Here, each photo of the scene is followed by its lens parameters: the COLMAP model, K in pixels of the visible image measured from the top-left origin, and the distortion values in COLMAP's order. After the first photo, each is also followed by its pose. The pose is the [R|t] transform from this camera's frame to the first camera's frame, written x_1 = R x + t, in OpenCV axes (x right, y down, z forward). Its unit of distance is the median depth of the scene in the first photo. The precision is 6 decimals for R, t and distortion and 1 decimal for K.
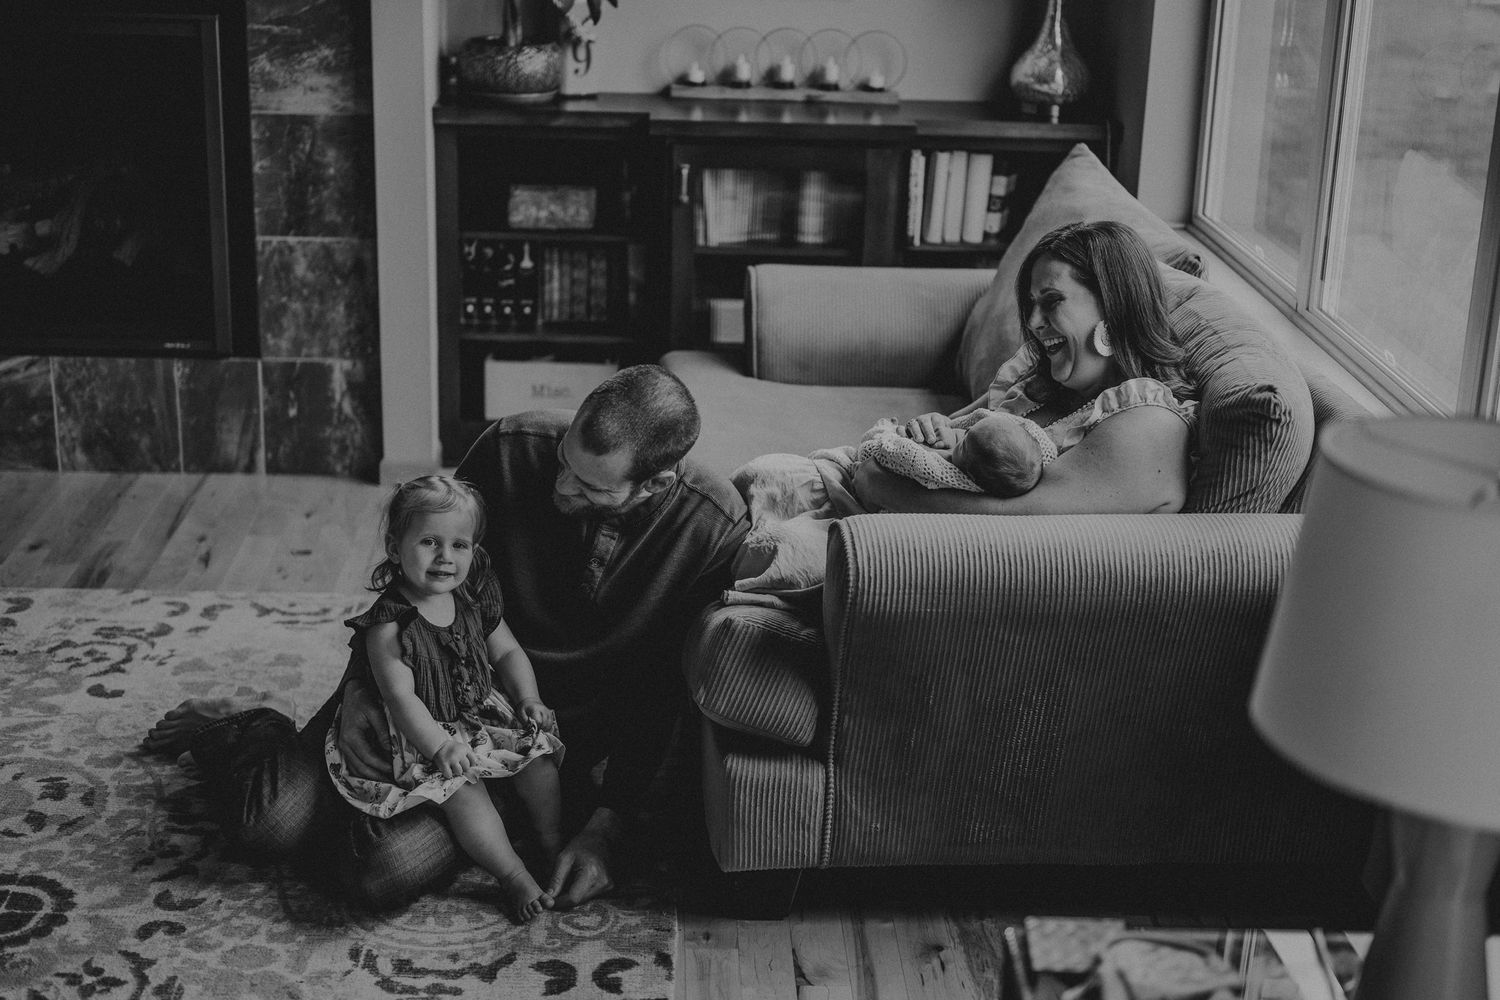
lens RADIAL K [[2221.8, 0, 759.2], [0, 2221.8, 497.5], [0, 0, 1]] dist [-0.007532, 0.000000]
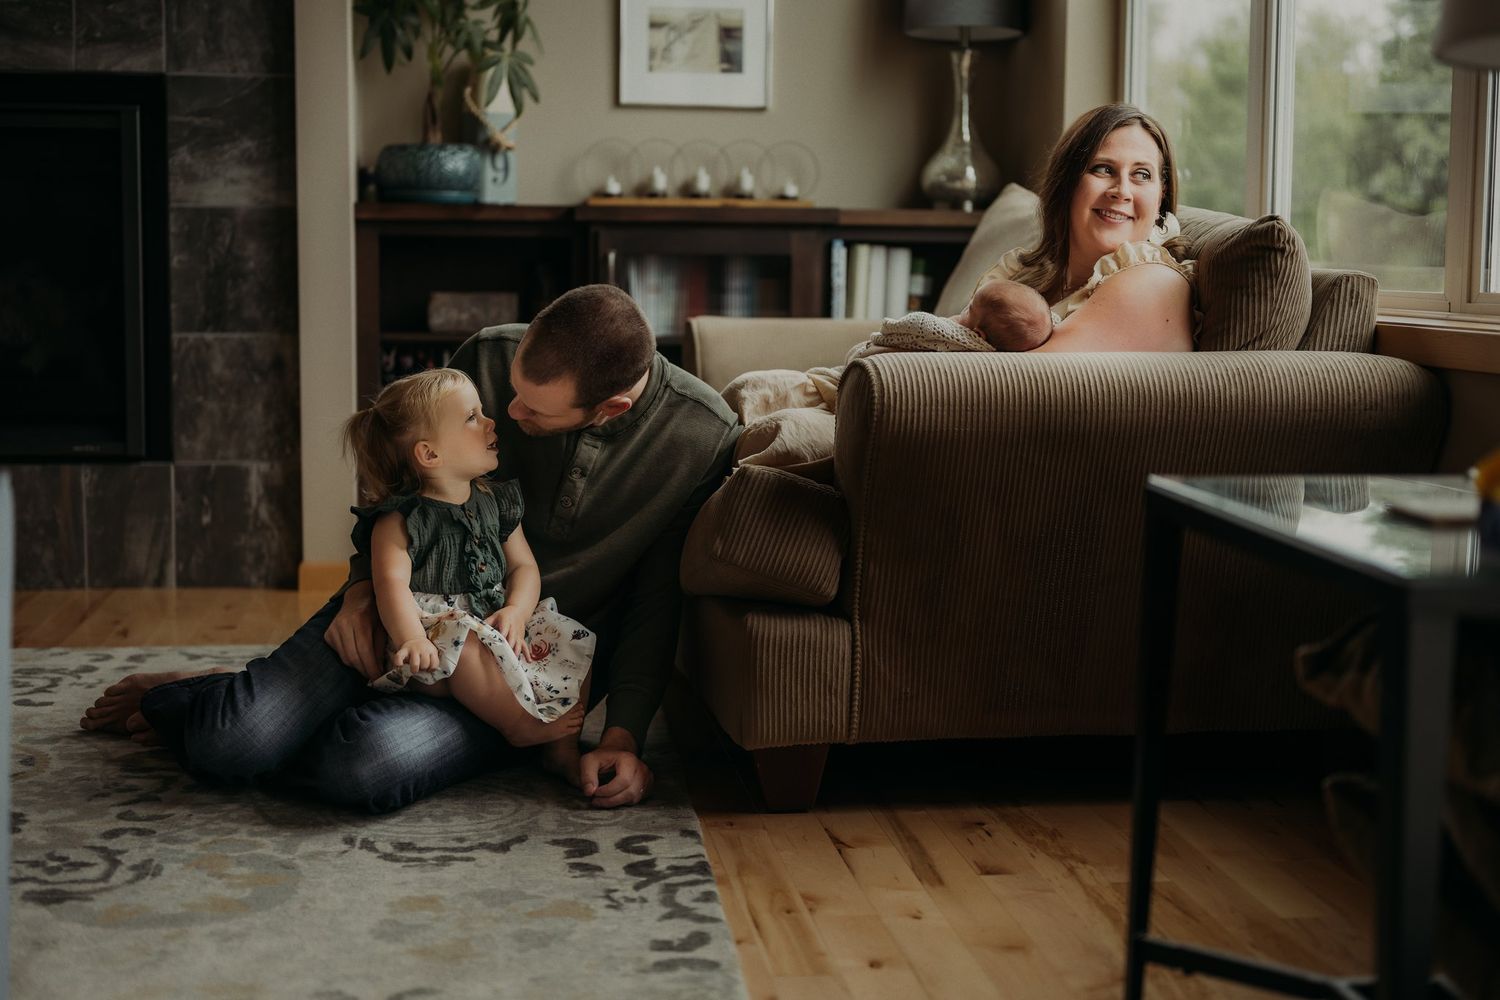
lens RADIAL K [[2221.8, 0, 760.7], [0, 2221.8, 462.0], [0, 0, 1]] dist [-0.007532, 0.000000]
pose [[0.995635, -0.031346, 0.087911, -0.057496], [0.050339, 0.973522, -0.222980, 0.169871], [-0.078594, 0.226432, 0.970851, 0.046986]]
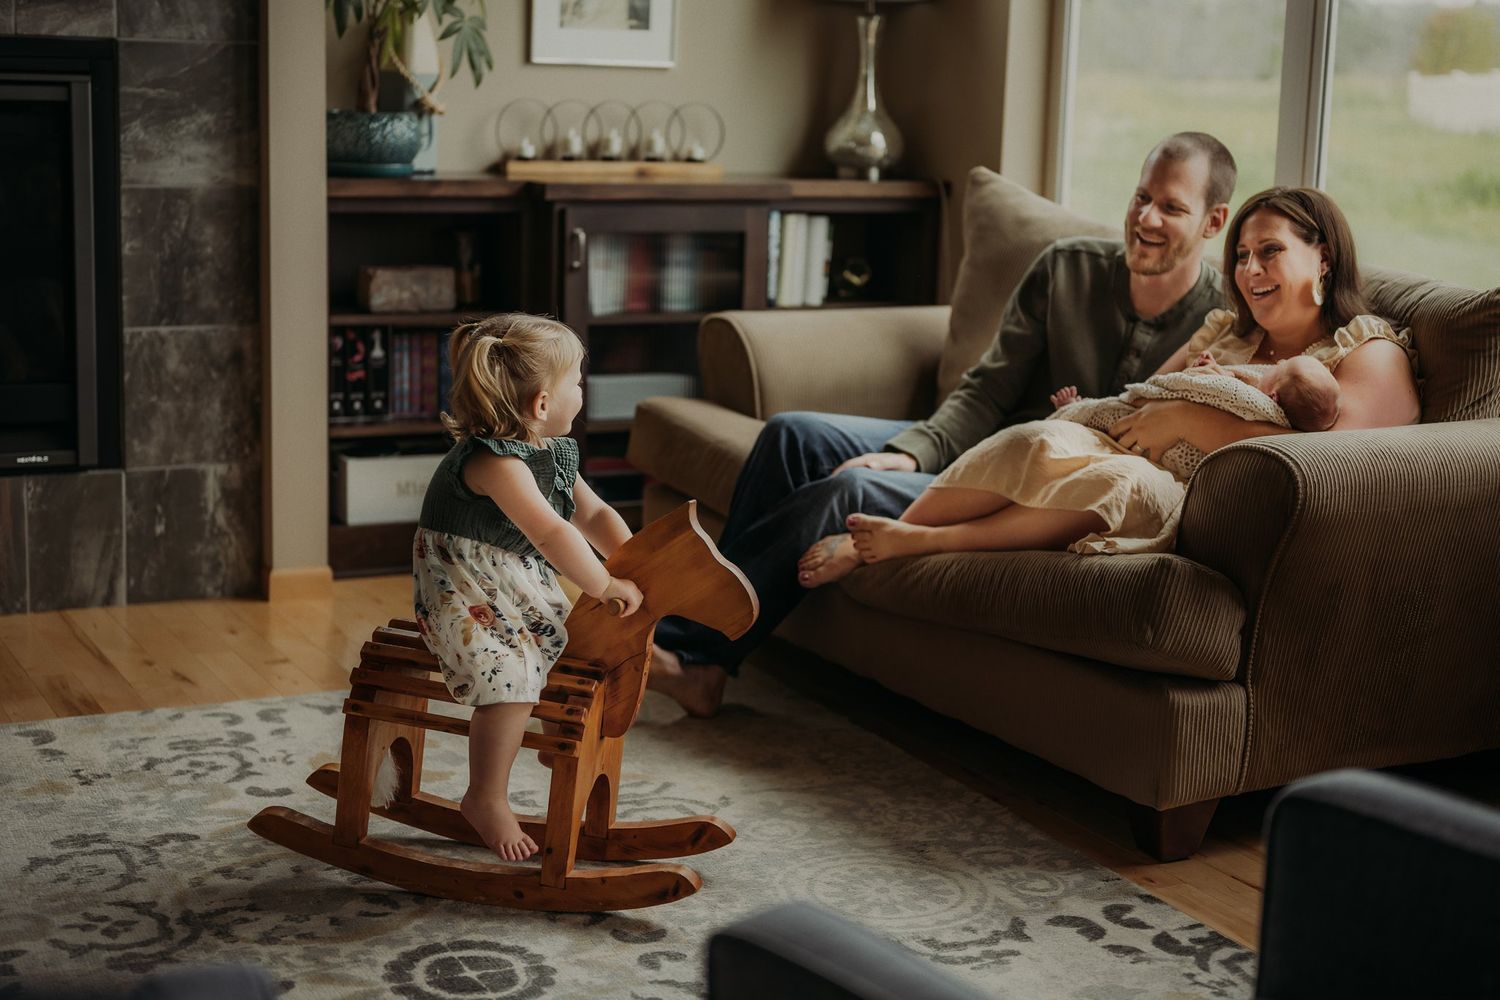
lens RADIAL K [[2354.6, 0, 775.9], [0, 2354.6, 462.8], [0, 0, 1]] dist [0.004766, 0.000000]
pose [[0.901761, -0.077826, 0.425170, -0.399353], [0.133038, 0.985879, -0.101703, 0.065116], [-0.411252, 0.148276, 0.899381, 0.063764]]
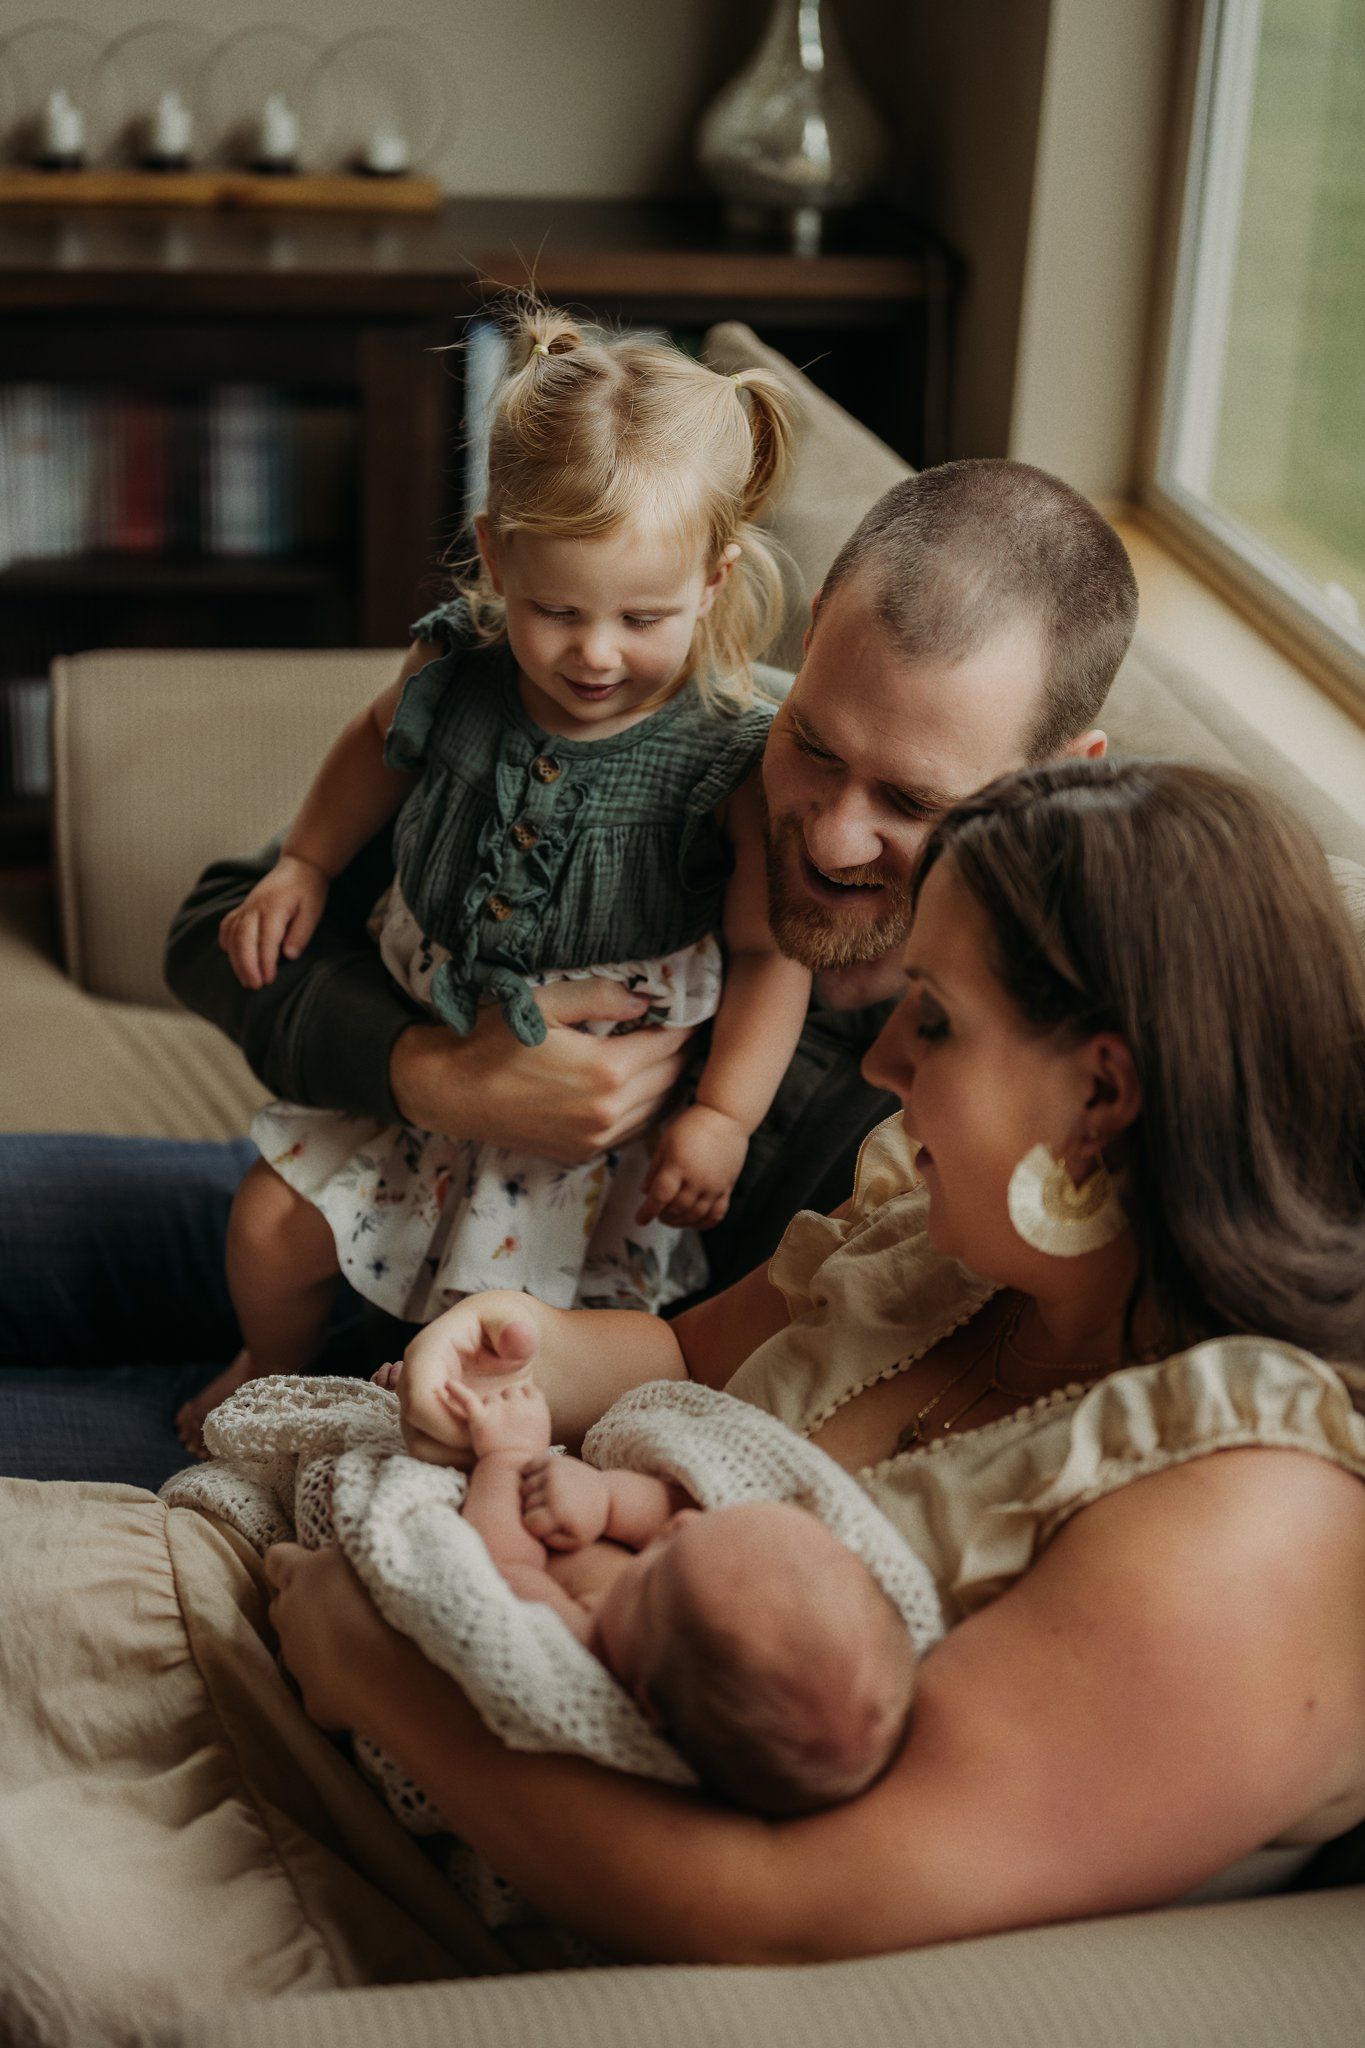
lens RADIAL K [[3170.4, 0, 678.4], [0, 3170.4, 1024.5], [0, 0, 1]] dist [0.014788, 0.000000]
pose [[0.993247, -0.037337, 0.109851, 0.037755], [0.024998, 0.993435, 0.111633, -0.094377], [-0.113298, -0.108133, 0.987659, 0.404094]]
